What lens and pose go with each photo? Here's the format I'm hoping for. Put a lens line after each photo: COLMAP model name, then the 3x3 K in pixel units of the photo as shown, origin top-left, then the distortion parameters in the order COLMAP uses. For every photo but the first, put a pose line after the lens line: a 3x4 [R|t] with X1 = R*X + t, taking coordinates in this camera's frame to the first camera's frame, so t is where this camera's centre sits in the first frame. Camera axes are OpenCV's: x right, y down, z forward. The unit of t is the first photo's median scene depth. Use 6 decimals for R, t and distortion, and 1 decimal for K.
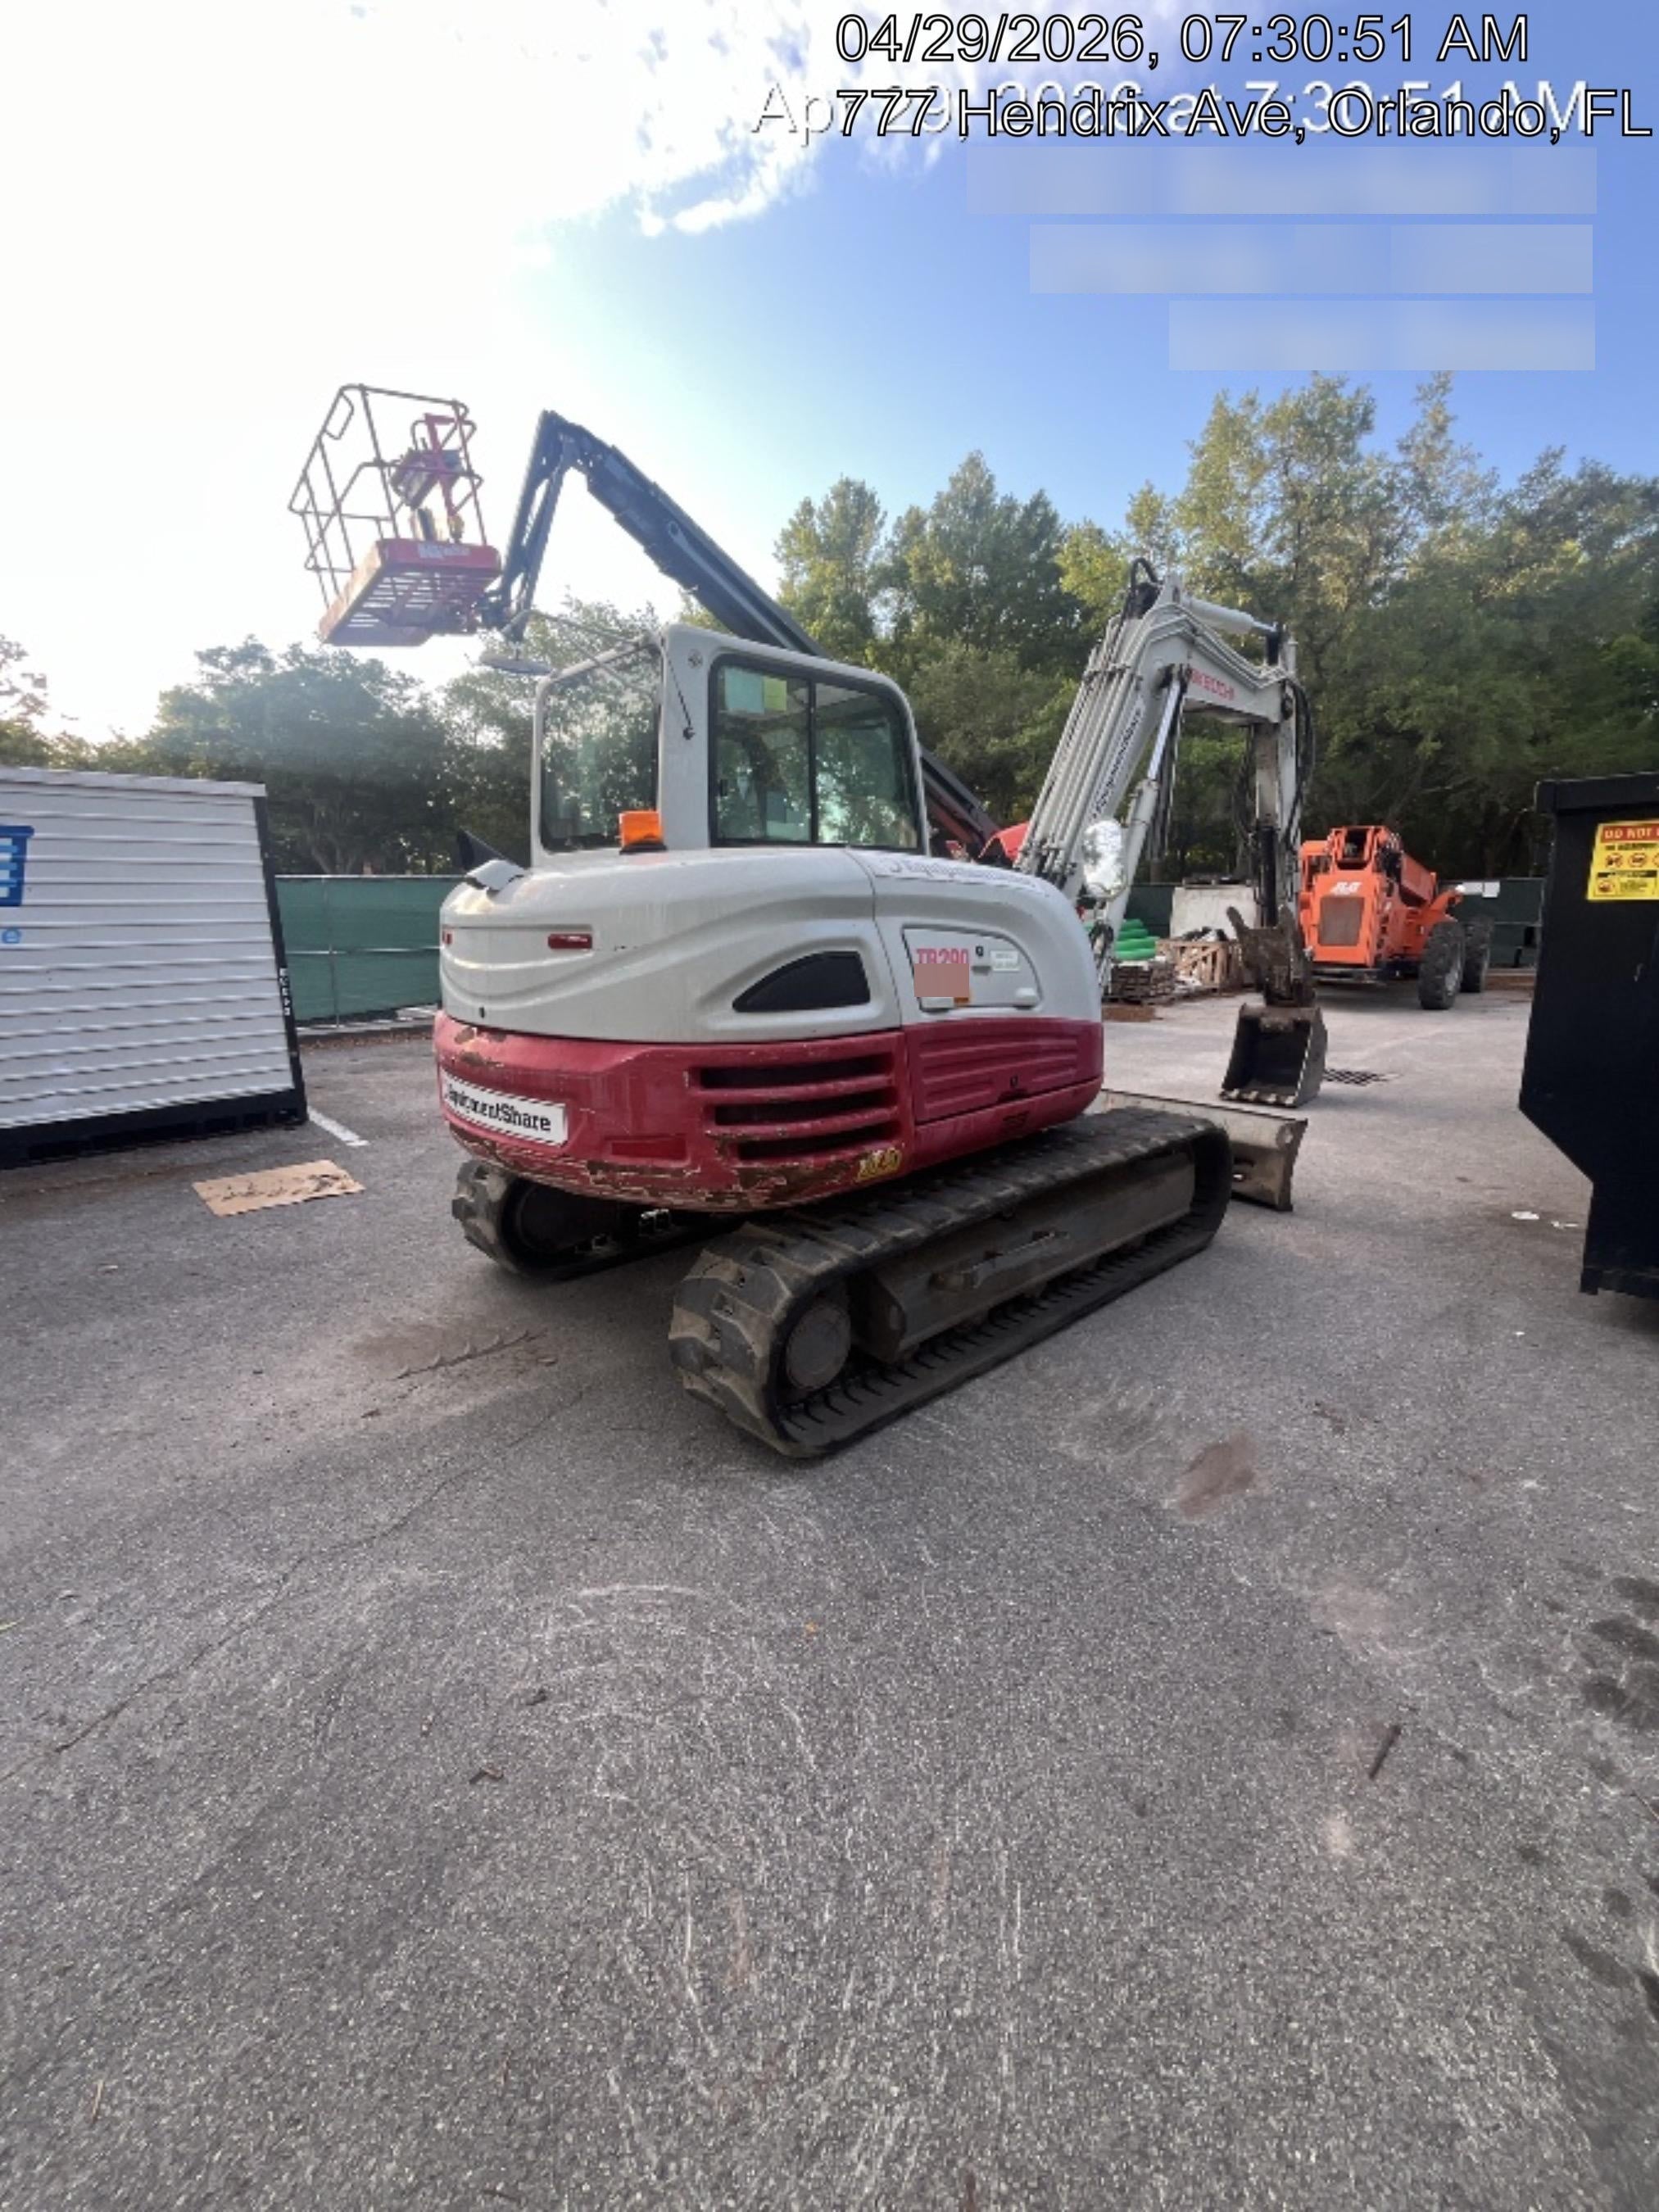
lens RADIAL K [[871.6, 0, 829.5], [0, 871.6, 1106.0], [0, 0, 1]] dist [-0.000070, 0.000047]
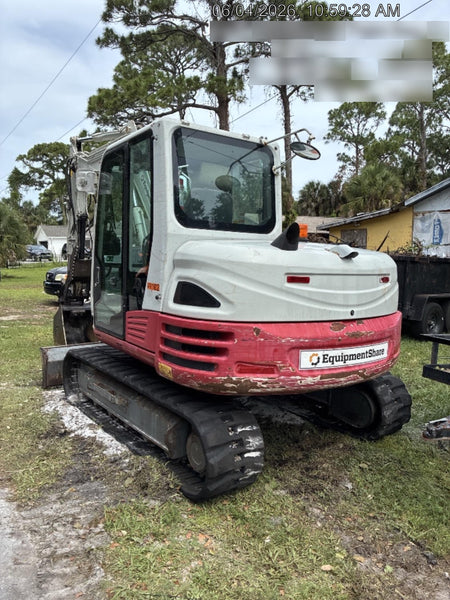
lens RADIAL K [[465.9, 0, 225.0], [0, 465.9, 300.0], [0, 0, 1]] dist [0.035155, -0.000542]
pose [[0.165528, -0.067377, 0.983901, -1.692654], [0.179454, 0.983065, 0.037129, -0.253475], [-0.969741, 0.170419, 0.174815, 1.160370]]
